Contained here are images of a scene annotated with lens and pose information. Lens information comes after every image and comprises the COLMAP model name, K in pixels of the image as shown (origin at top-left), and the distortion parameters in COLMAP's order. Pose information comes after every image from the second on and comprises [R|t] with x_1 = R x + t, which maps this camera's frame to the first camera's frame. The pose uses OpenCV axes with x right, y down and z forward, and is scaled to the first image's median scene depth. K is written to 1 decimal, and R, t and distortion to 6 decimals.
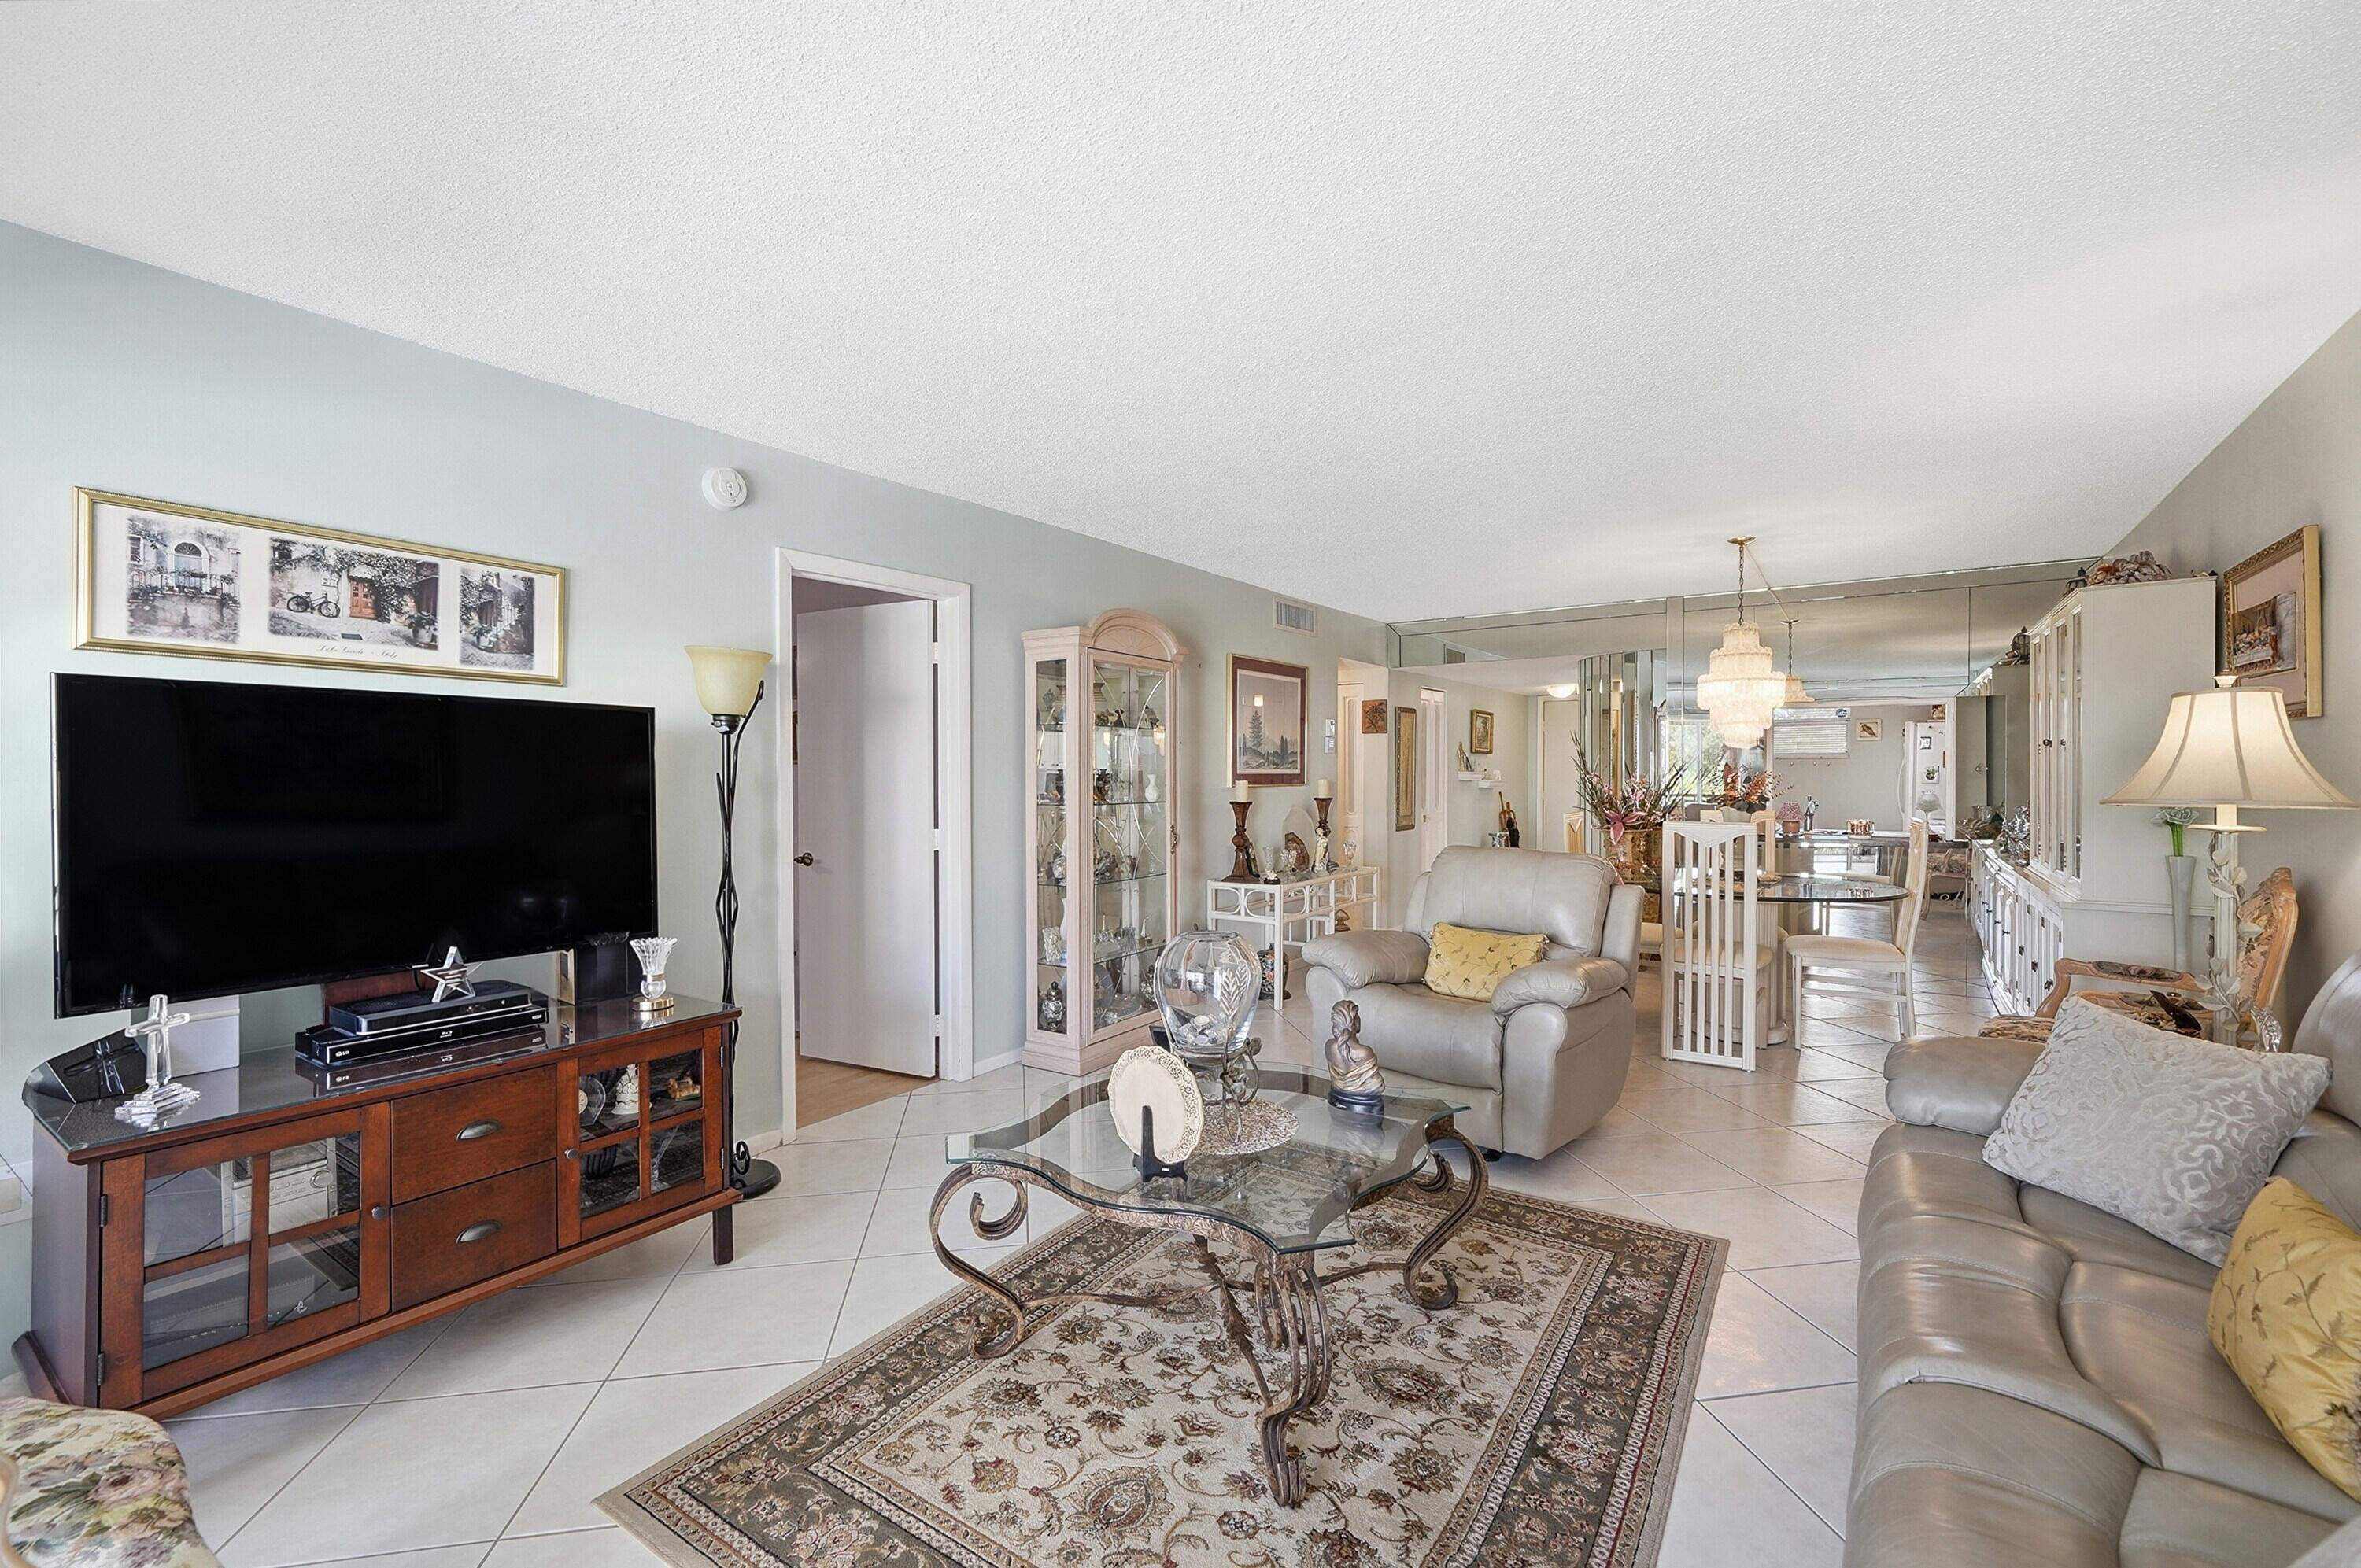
lens RADIAL K [[1005.6, 0, 1170.4], [0, 1005.6, 770.0], [0, 0, 1]] dist [0.000604, -0.000029]
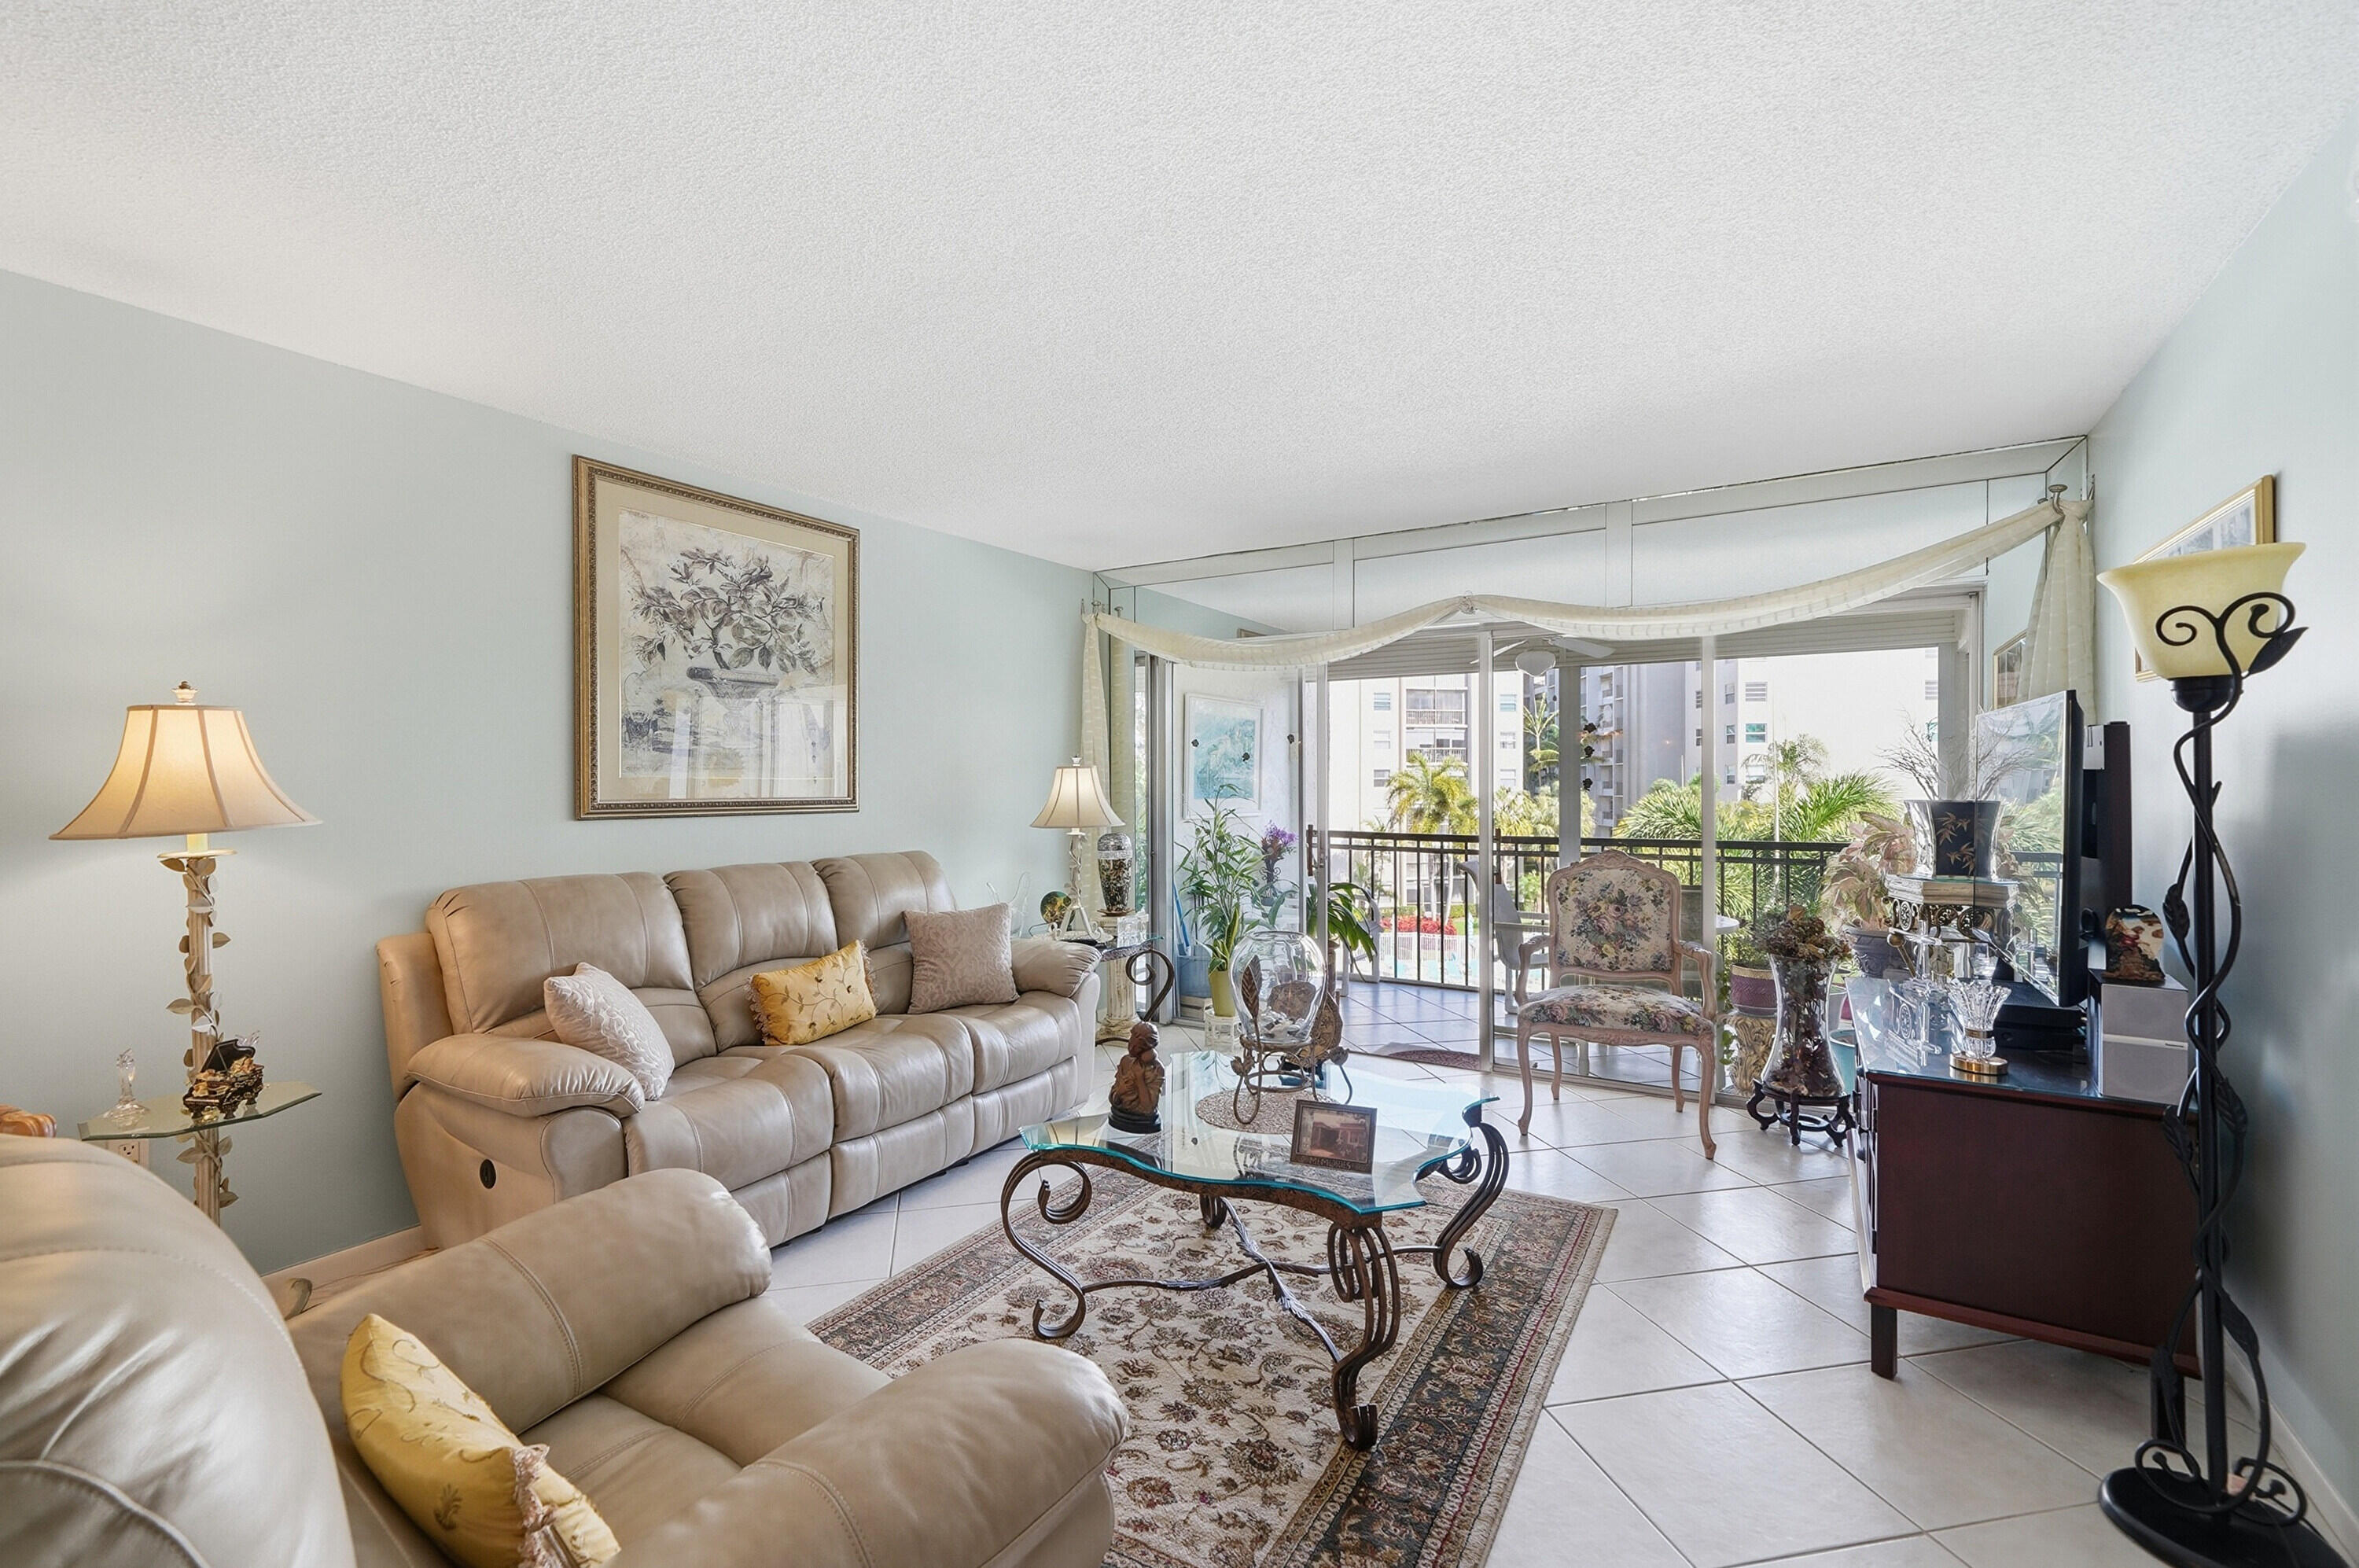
lens RADIAL K [[1029.9, 0, 1169.5], [0, 1029.9, 787.6], [0, 0, 1]] dist [-0.000672, 0.000113]
pose [[-0.998718, 0.006330, -0.050223, 0.193442], [0.006010, 0.999961, 0.006529, -0.001029], [0.050263, 0.006219, -0.998717, 1.963084]]
